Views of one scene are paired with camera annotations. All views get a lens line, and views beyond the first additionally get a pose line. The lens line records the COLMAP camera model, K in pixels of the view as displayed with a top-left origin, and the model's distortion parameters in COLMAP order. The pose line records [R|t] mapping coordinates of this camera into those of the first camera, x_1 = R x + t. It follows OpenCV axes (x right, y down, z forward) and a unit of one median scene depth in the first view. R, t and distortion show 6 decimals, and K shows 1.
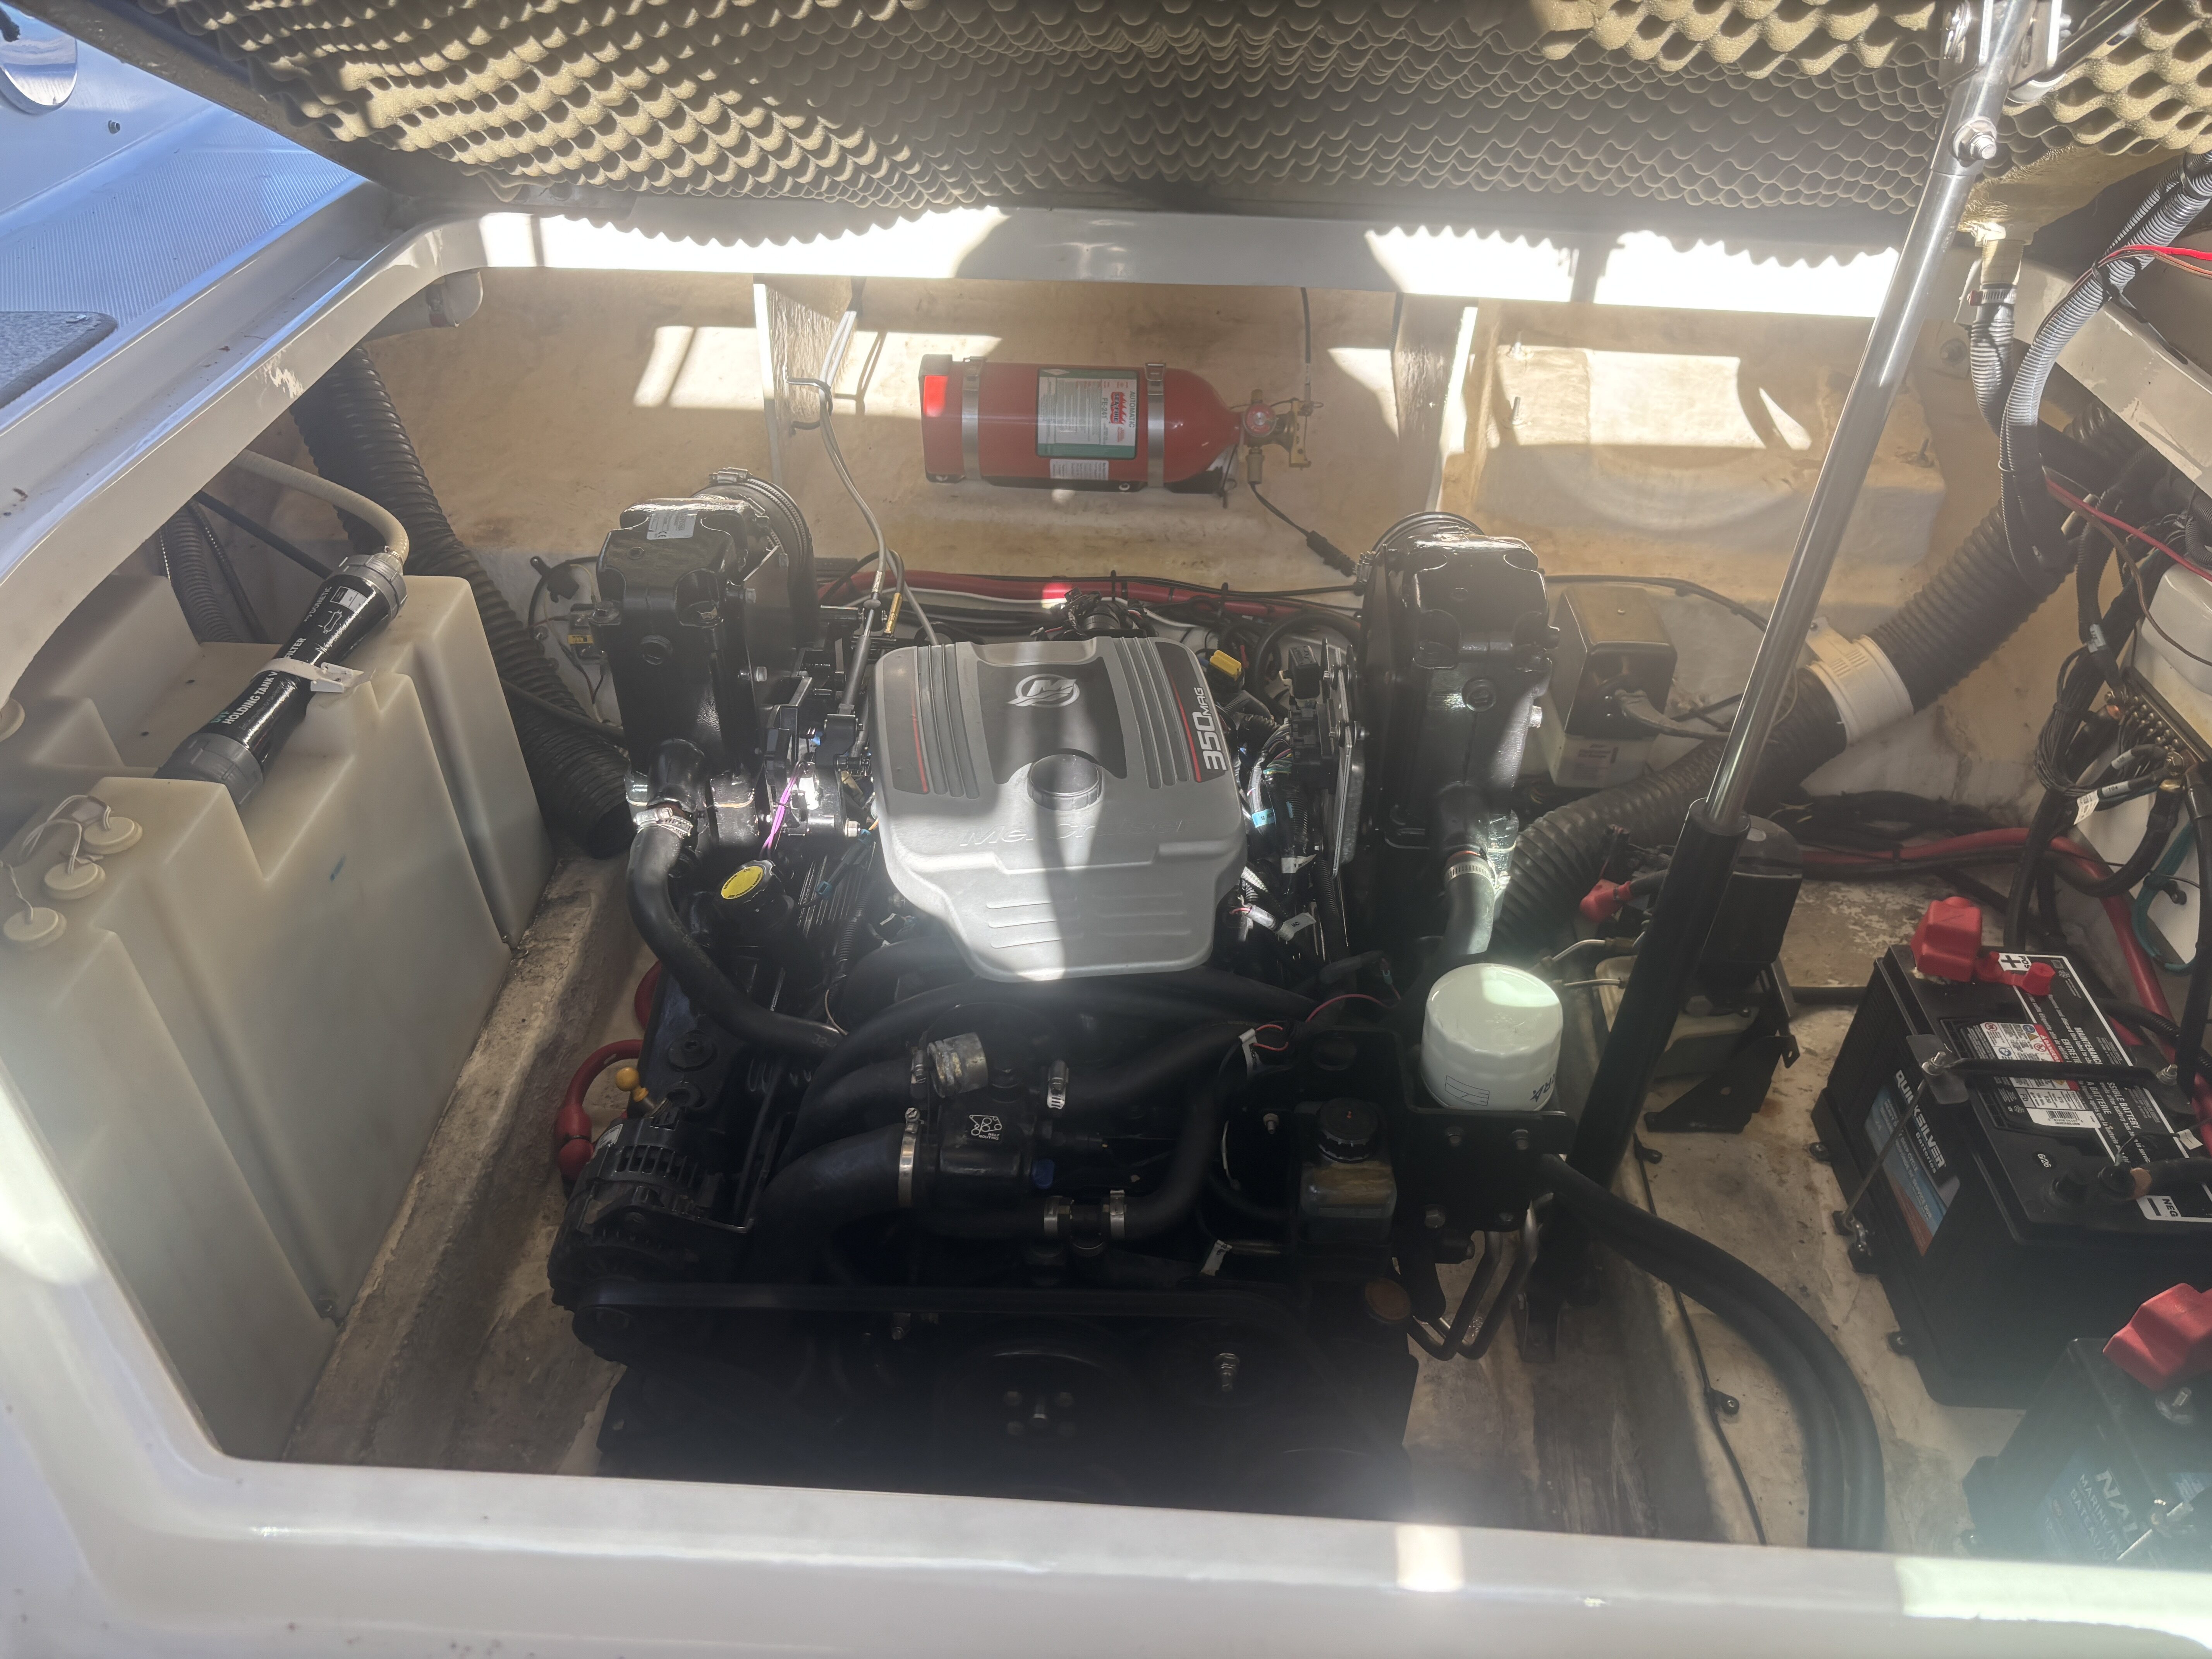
lens RADIAL K [[1671.2, 0, 1085.5], [0, 1671.2, 841.8], [0, 0, 1]] dist [0.030233, -0.047086]
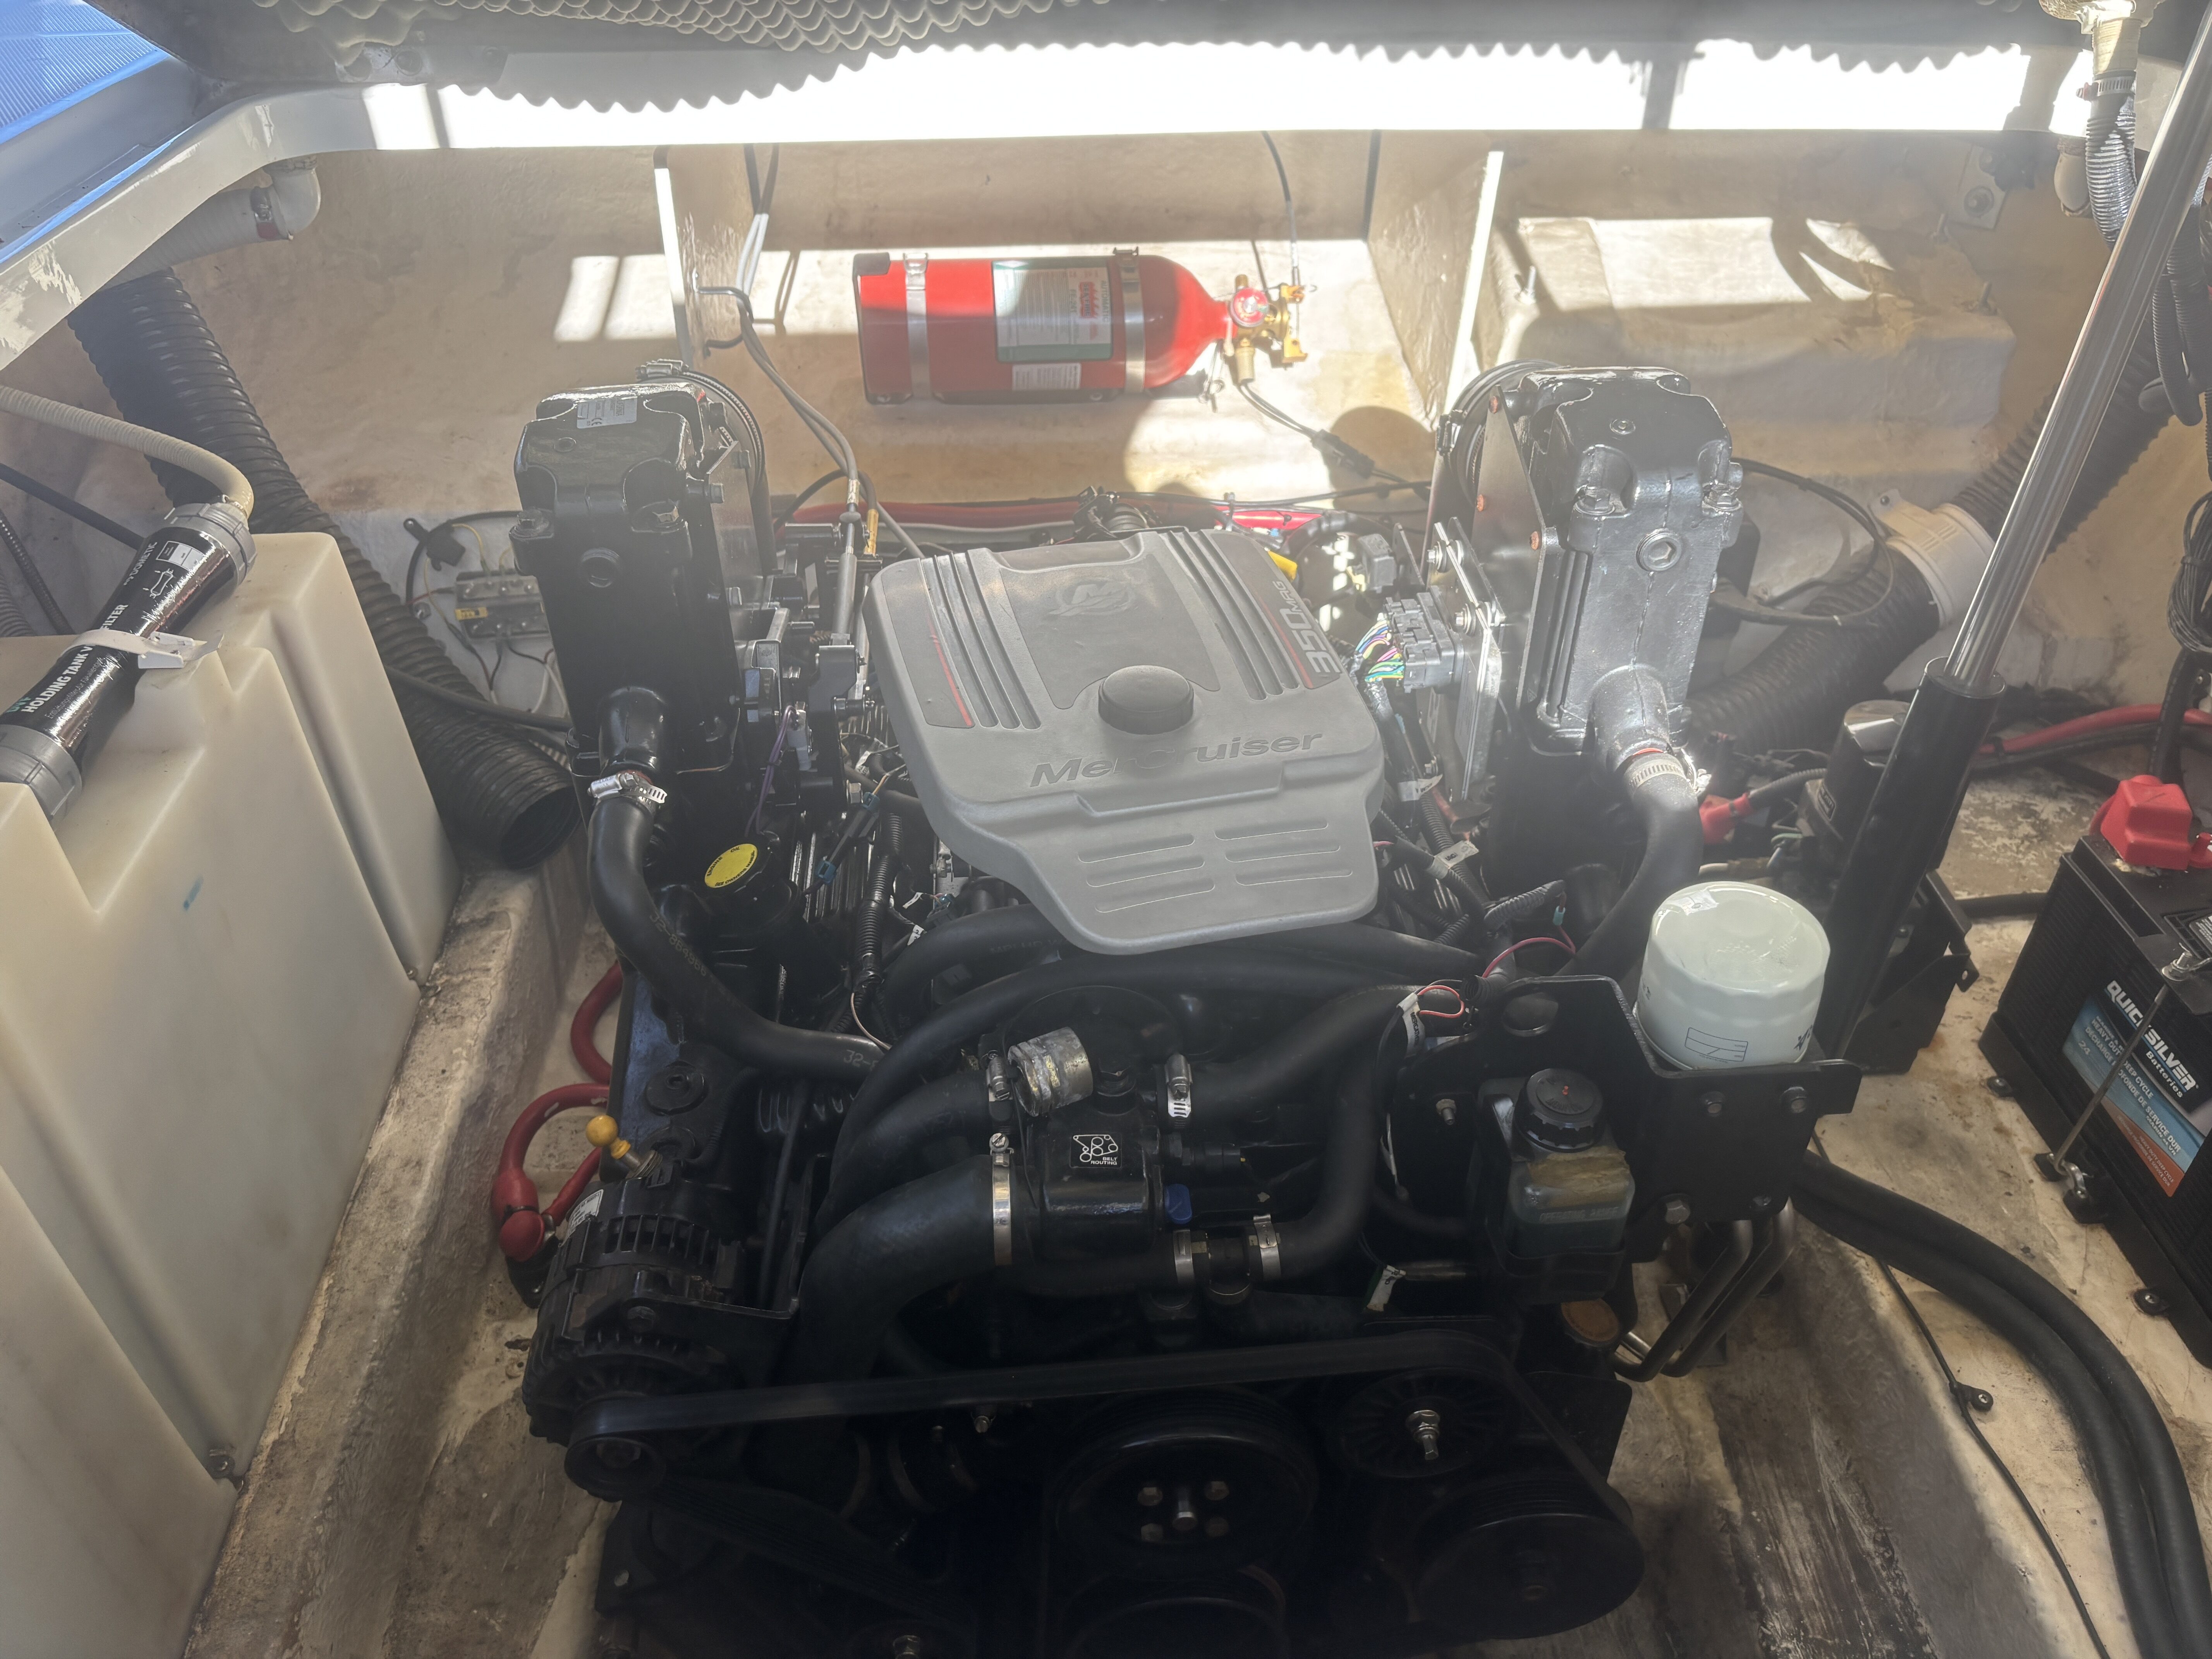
lens RADIAL K [[1671.2, 0, 1088.6], [0, 1671.2, 823.1], [0, 0, 1]] dist [0.030233, -0.047086]
pose [[0.993994, -0.079672, 0.075028, -0.084207], [0.080785, 0.996660, -0.011919, 0.023959], [-0.073828, 0.017909, 0.997110, 0.183585]]
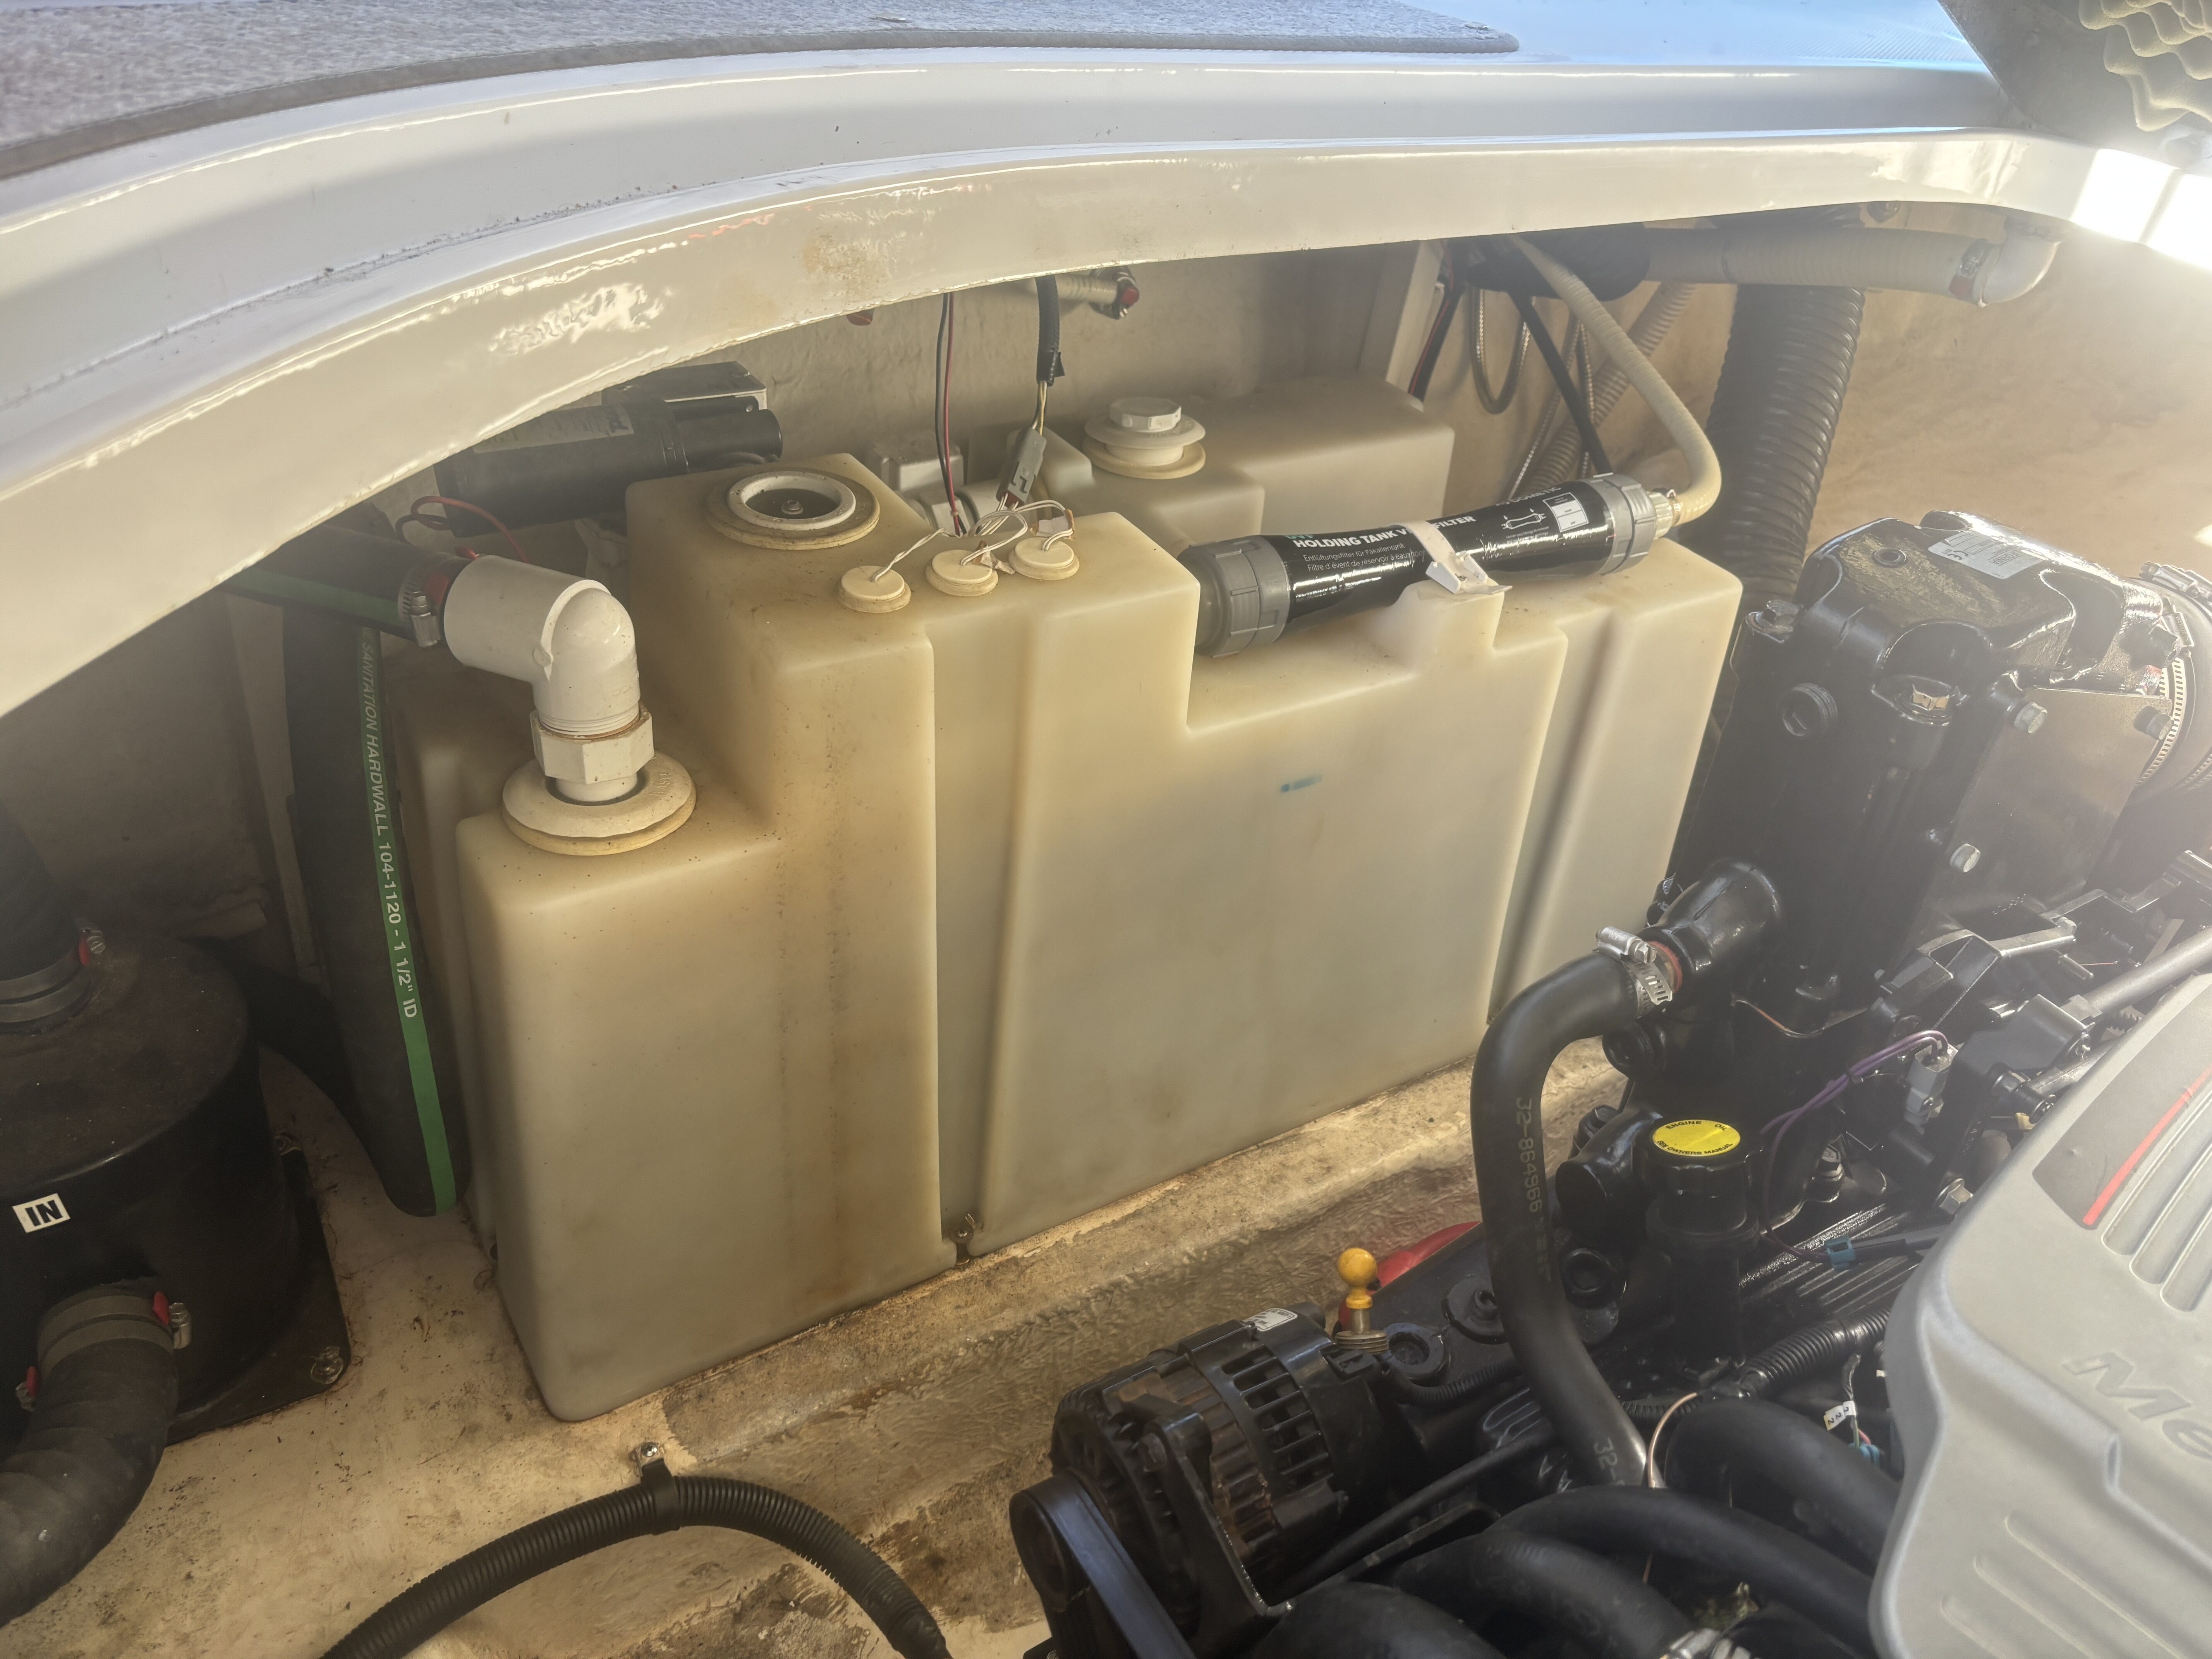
lens RADIAL K [[1671.2, 0, 1121.0], [0, 1671.2, 829.6], [0, 0, 1]] dist [0.030233, -0.047086]
pose [[0.555077, 0.510269, -0.656898, 0.005010], [-0.570289, 0.808360, 0.146030, -0.027461], [0.605525, 0.293564, 0.739703, 0.377032]]
